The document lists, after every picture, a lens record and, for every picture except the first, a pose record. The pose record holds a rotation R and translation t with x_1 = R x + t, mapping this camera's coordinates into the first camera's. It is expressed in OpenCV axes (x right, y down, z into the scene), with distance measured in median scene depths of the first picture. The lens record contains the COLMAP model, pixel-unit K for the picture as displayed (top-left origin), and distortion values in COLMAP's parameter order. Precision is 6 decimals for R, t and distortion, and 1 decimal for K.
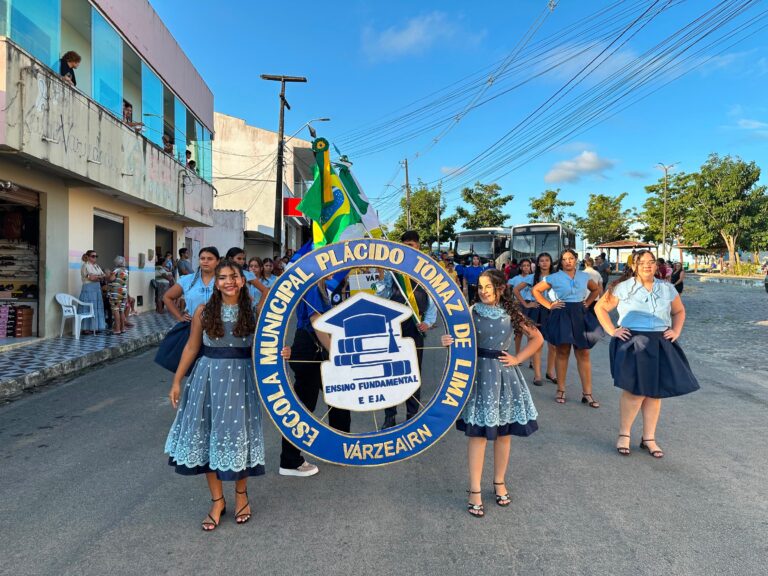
lens RADIAL K [[538.2, 0, 385.7], [0, 538.2, 275.8], [0, 0, 1]] dist [0.098082, -0.100602]
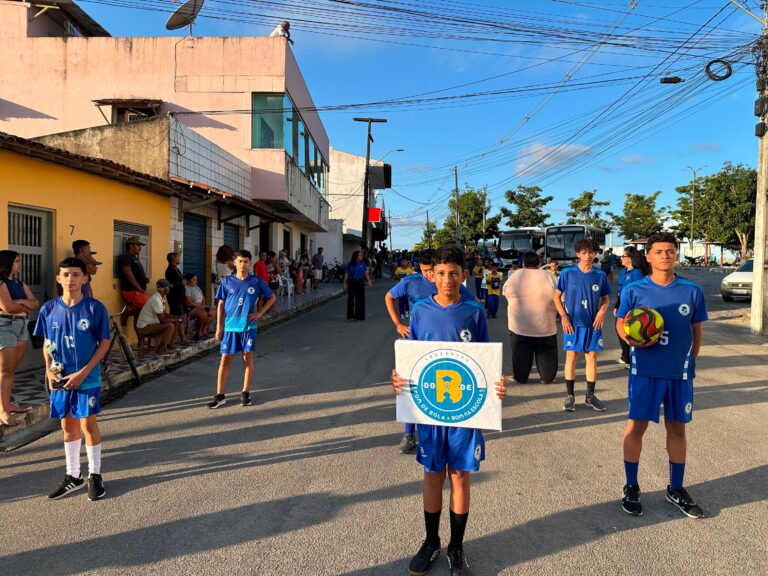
lens RADIAL K [[538.2, 0, 385.7], [0, 538.2, 275.8], [0, 0, 1]] dist [0.098082, -0.100602]
pose [[0.996821, 0.001239, -0.079669, -0.023205], [-0.000596, 0.999967, 0.008099, 0.006927], [0.079677, -0.008026, 0.996788, -0.191853]]
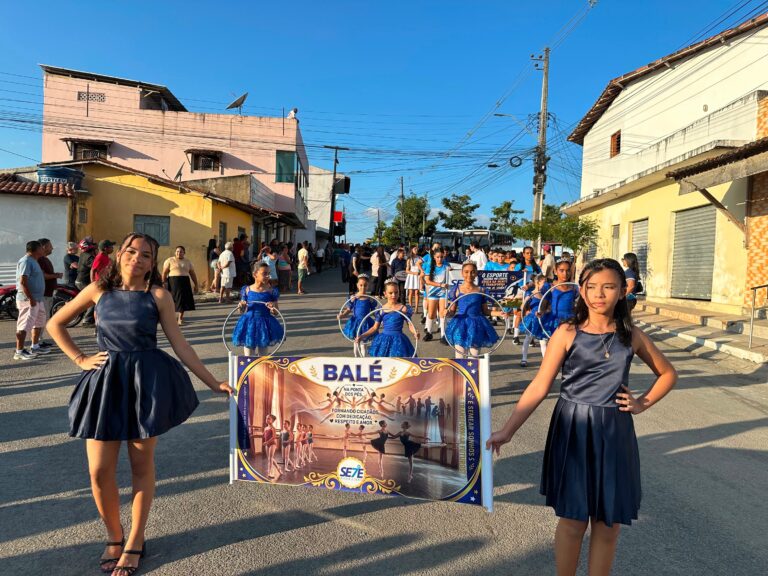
lens RADIAL K [[532.3, 0, 387.0], [0, 532.3, 290.1], [0, 0, 1]] dist [0.071962, -0.099664]
pose [[0.999472, 0.028732, 0.015181, -0.016818], [-0.029380, 0.998584, 0.044341, 0.019947], [-0.013886, -0.044763, 0.998901, -0.494408]]
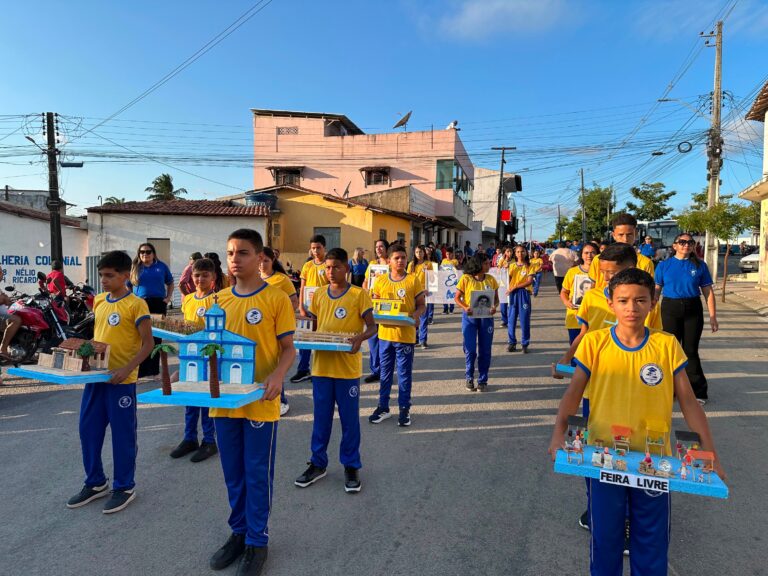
lens RADIAL K [[533.3, 0, 380.1], [0, 533.3, 289.2], [0, 0, 1]] dist [0.104223, -0.145820]
pose [[0.942570, 0.017594, -0.333545, 0.025652], [-0.001940, 0.998883, 0.047209, 0.020856], [0.334003, -0.043851, 0.941552, -0.538695]]
